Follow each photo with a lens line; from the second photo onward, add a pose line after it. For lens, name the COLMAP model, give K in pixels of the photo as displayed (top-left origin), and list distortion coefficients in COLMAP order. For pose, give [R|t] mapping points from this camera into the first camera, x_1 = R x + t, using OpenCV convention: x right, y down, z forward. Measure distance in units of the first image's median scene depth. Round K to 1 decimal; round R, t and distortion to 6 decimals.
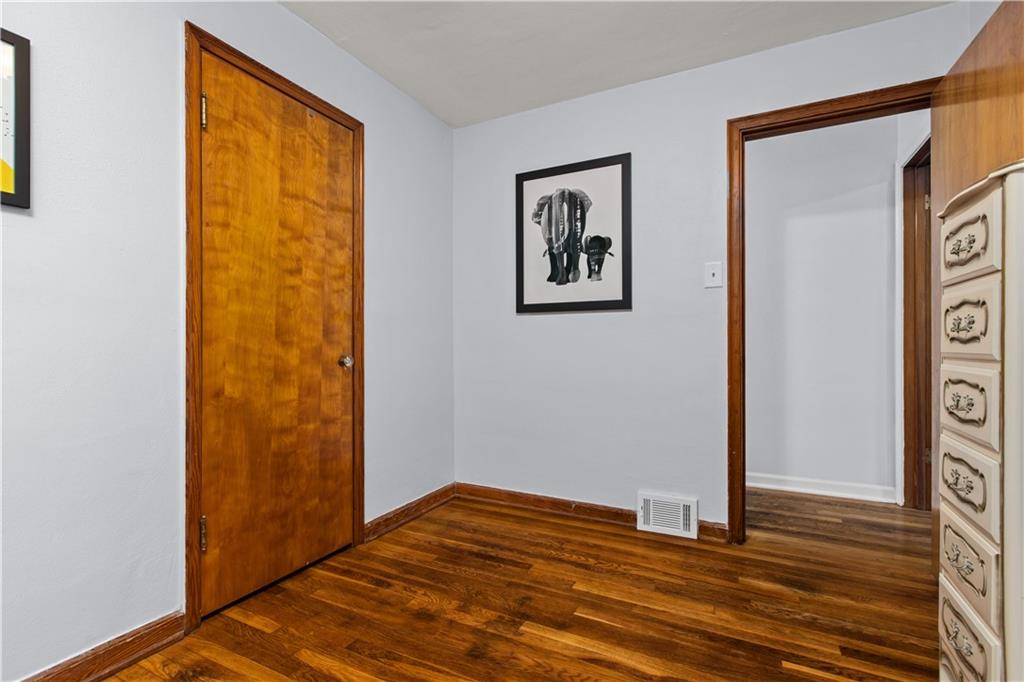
lens RADIAL K [[457.5, 0, 512.0], [0, 457.5, 341.0], [0, 0, 1]] dist [0.000270, -0.000042]
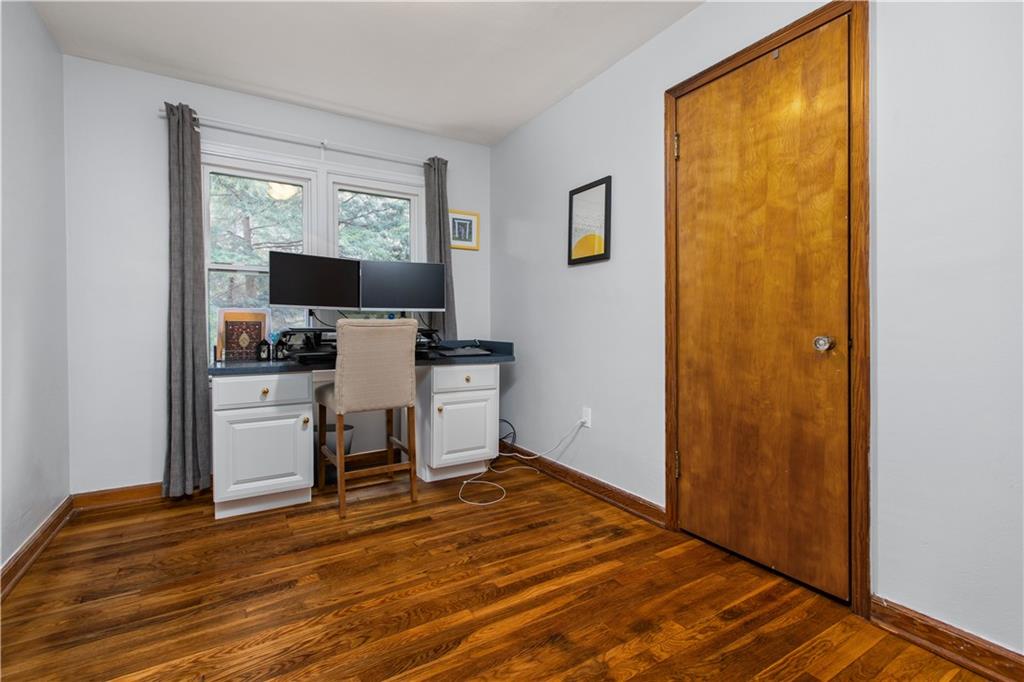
lens RADIAL K [[474.1, 0, 510.8], [0, 474.1, 327.7], [0, 0, 1]] dist [0.000422, 0.000207]
pose [[-0.532237, 0.003056, -0.846590, 0.652685], [0.016166, 0.999848, -0.006554, 0.020316], [0.846441, -0.017175, -0.532205, 1.156388]]
